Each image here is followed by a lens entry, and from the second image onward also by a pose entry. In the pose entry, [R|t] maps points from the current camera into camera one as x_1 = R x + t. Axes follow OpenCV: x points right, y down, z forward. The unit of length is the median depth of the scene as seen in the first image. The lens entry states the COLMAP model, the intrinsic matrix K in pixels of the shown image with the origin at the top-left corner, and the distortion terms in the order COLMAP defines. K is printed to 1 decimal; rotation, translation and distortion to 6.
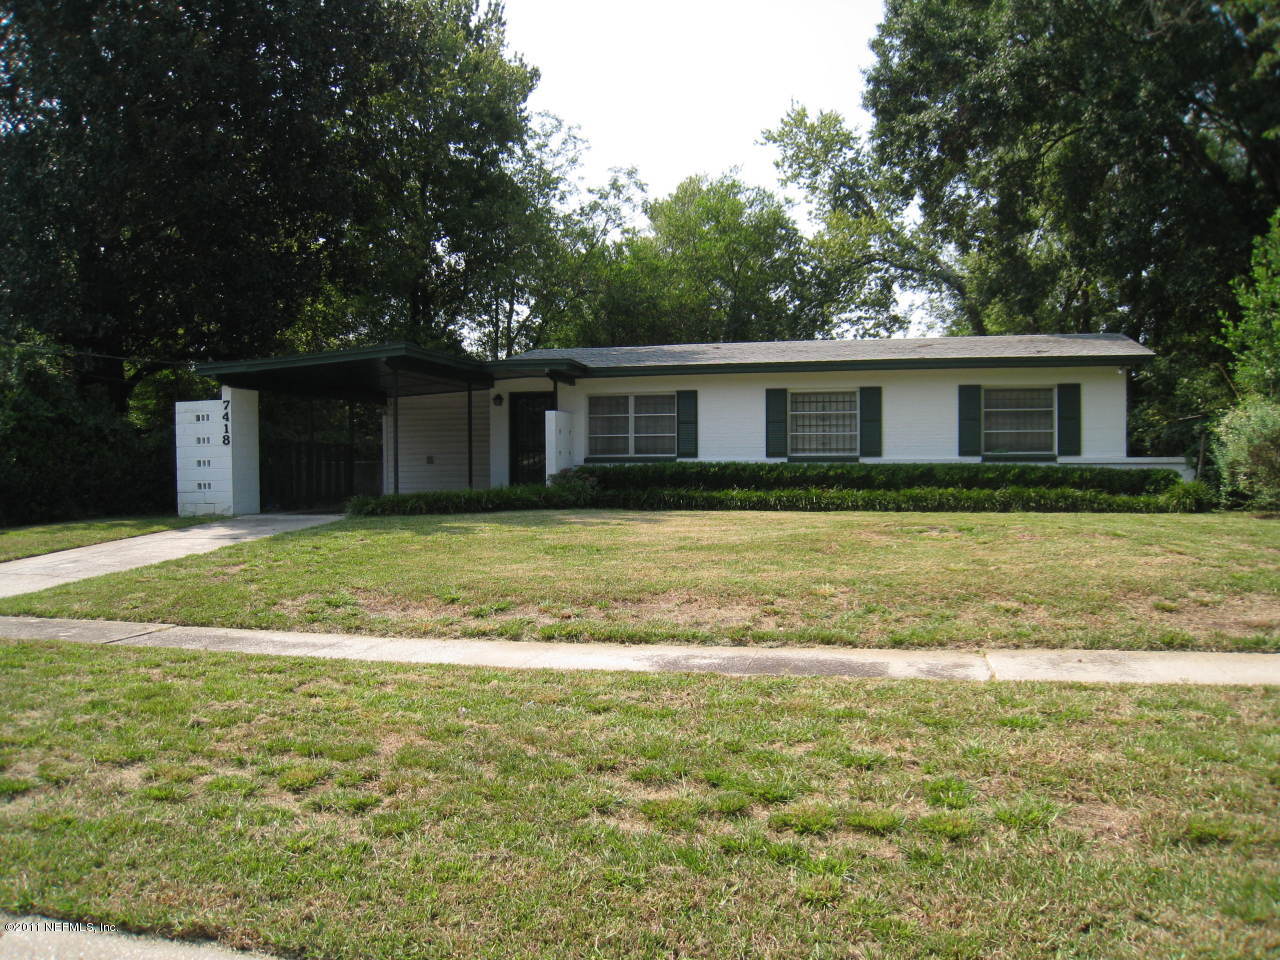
lens RADIAL K [[1052.4, 0, 639.6], [0, 1052.4, 498.9], [0, 0, 1]] dist [-0.168874, 0.114710]
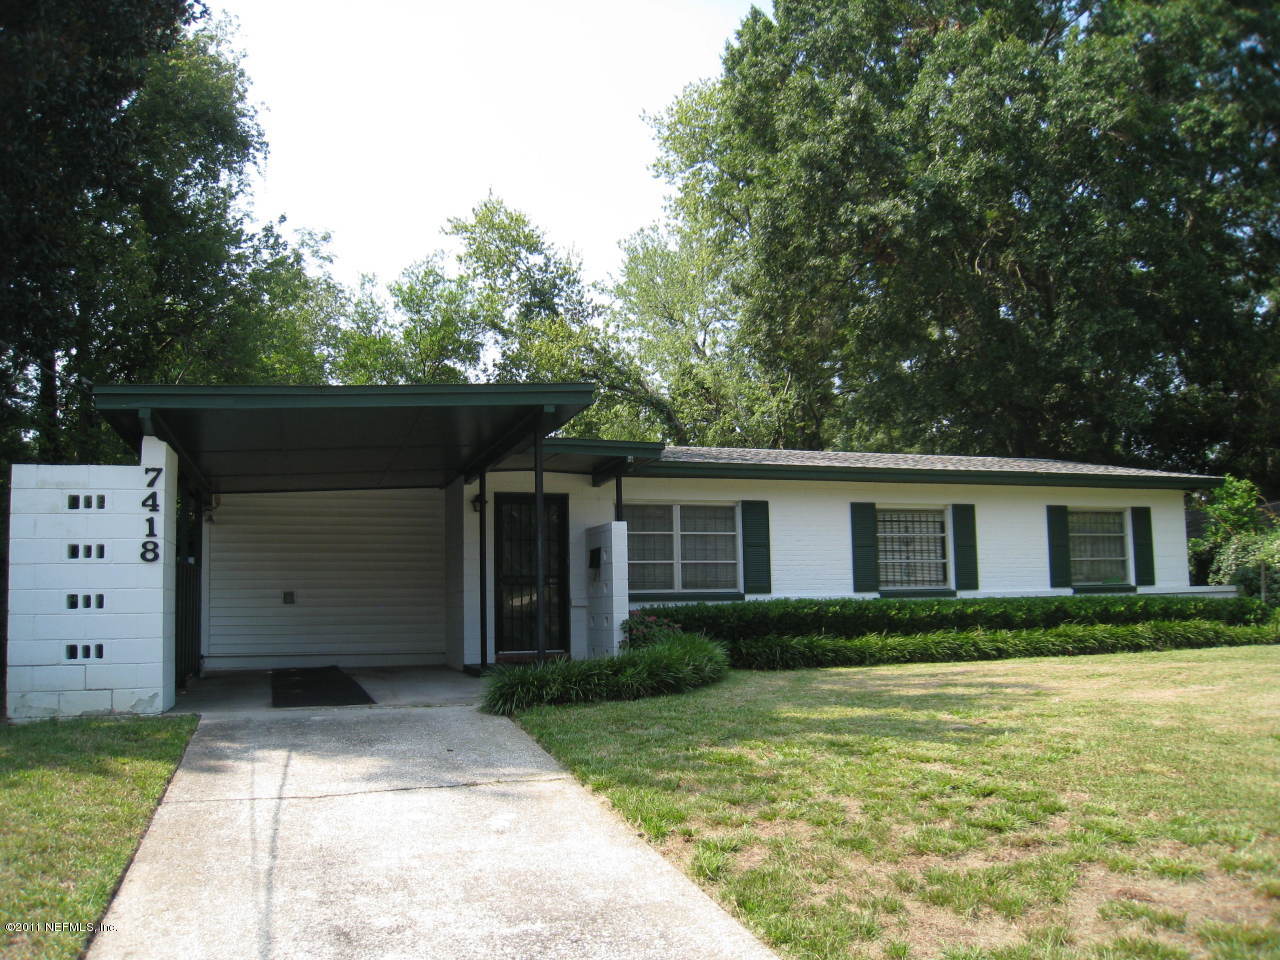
lens RADIAL K [[1052.4, 0, 639.6], [0, 1052.4, 498.9], [0, 0, 1]] dist [-0.168874, 0.114710]
pose [[0.850136, 0.044472, 0.524682, -0.419286], [0.026284, 0.991601, -0.126636, -0.015436], [-0.525907, 0.121449, 0.841826, 0.450342]]
